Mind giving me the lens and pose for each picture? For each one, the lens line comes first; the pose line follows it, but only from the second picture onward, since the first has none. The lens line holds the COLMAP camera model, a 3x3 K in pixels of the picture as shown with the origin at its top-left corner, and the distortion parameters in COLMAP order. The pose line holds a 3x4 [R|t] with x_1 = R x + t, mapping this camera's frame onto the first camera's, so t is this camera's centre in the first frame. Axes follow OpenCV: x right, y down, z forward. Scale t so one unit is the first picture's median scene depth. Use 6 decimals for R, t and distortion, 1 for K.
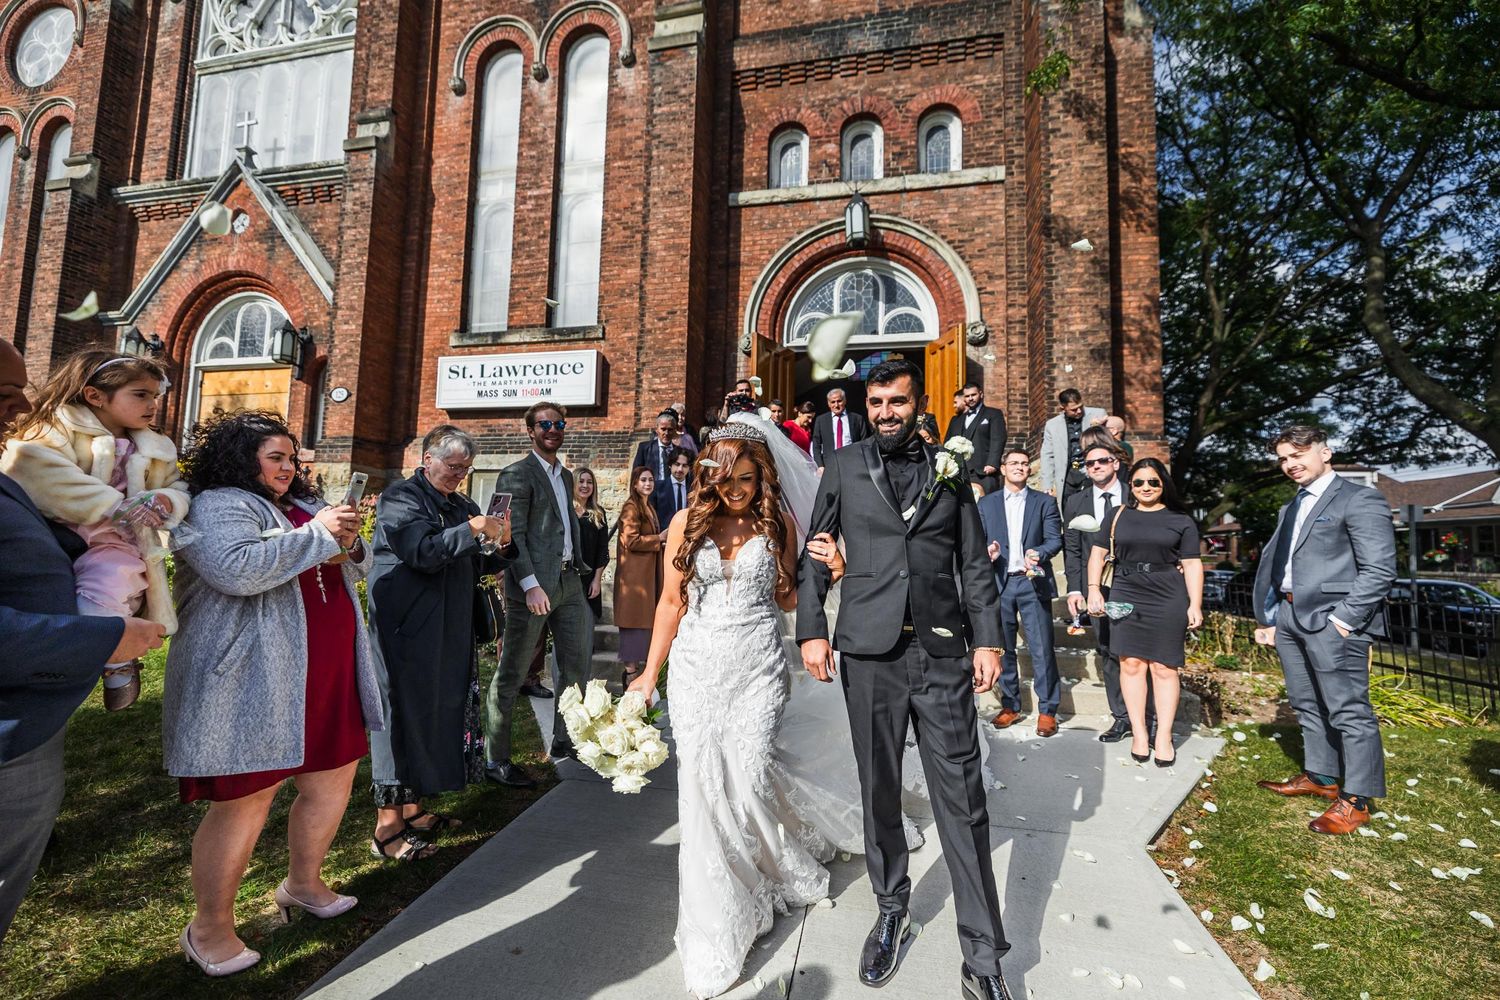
lens RADIAL K [[634.6, 0, 750.0], [0, 634.6, 500.0], [0, 0, 1]] dist [-0.001477, -0.000133]
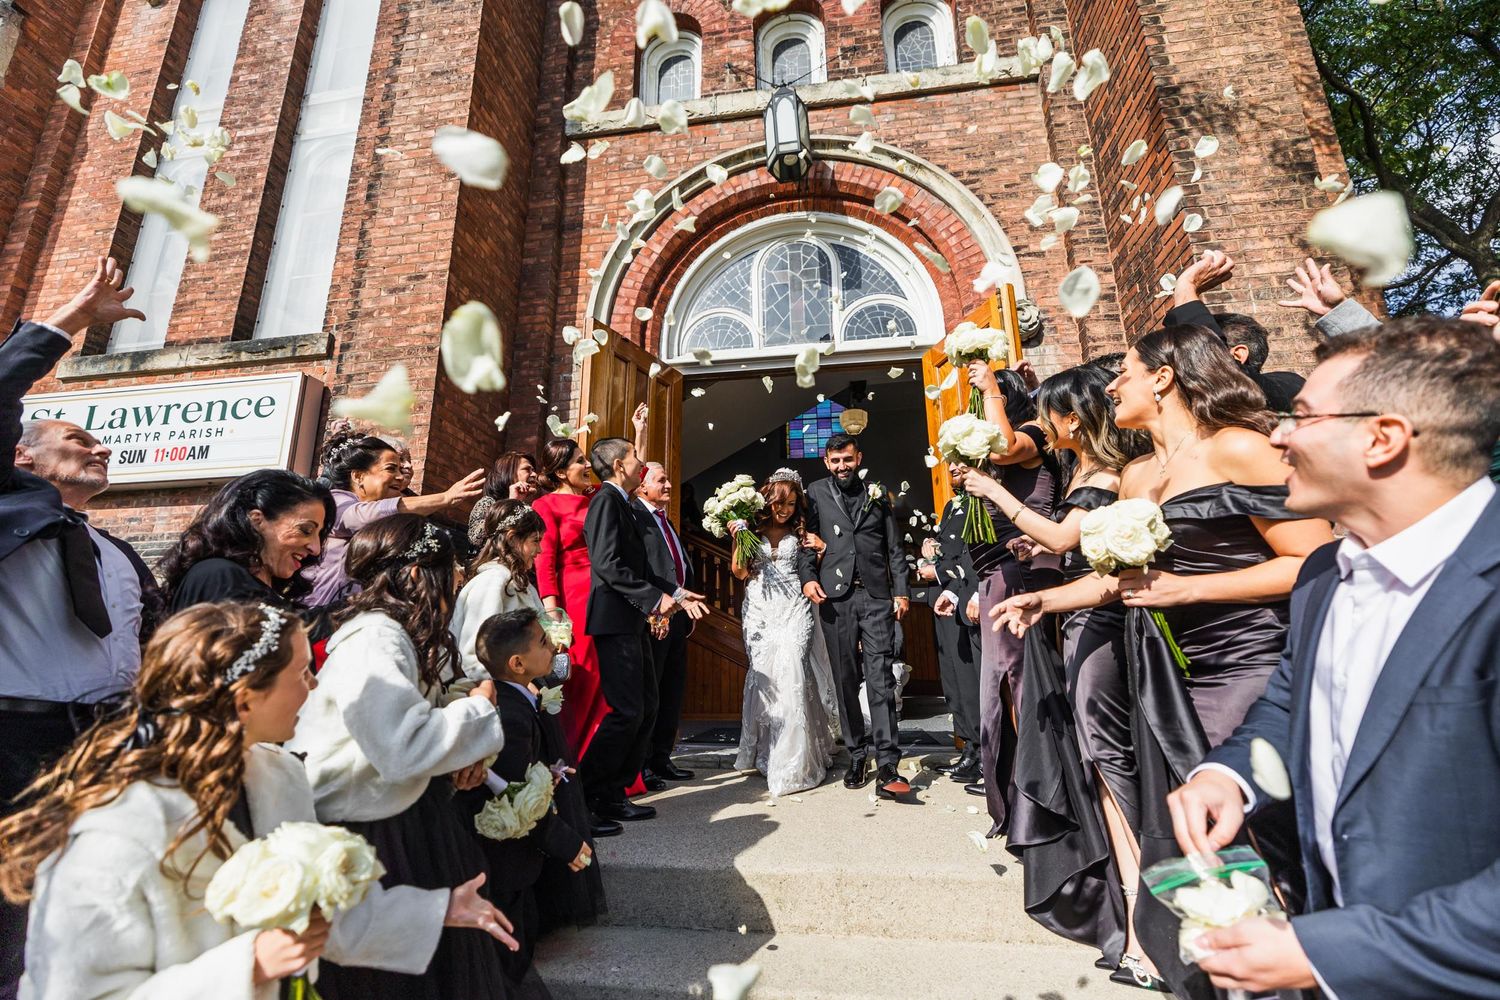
lens RADIAL K [[634.6, 0, 750.0], [0, 634.6, 500.0], [0, 0, 1]] dist [-0.001477, -0.000133]
pose [[0.996263, -0.012280, 0.085498, 0.082107], [0.027623, 0.983157, -0.180665, -0.029444], [-0.081839, 0.182352, 0.979822, 0.494932]]
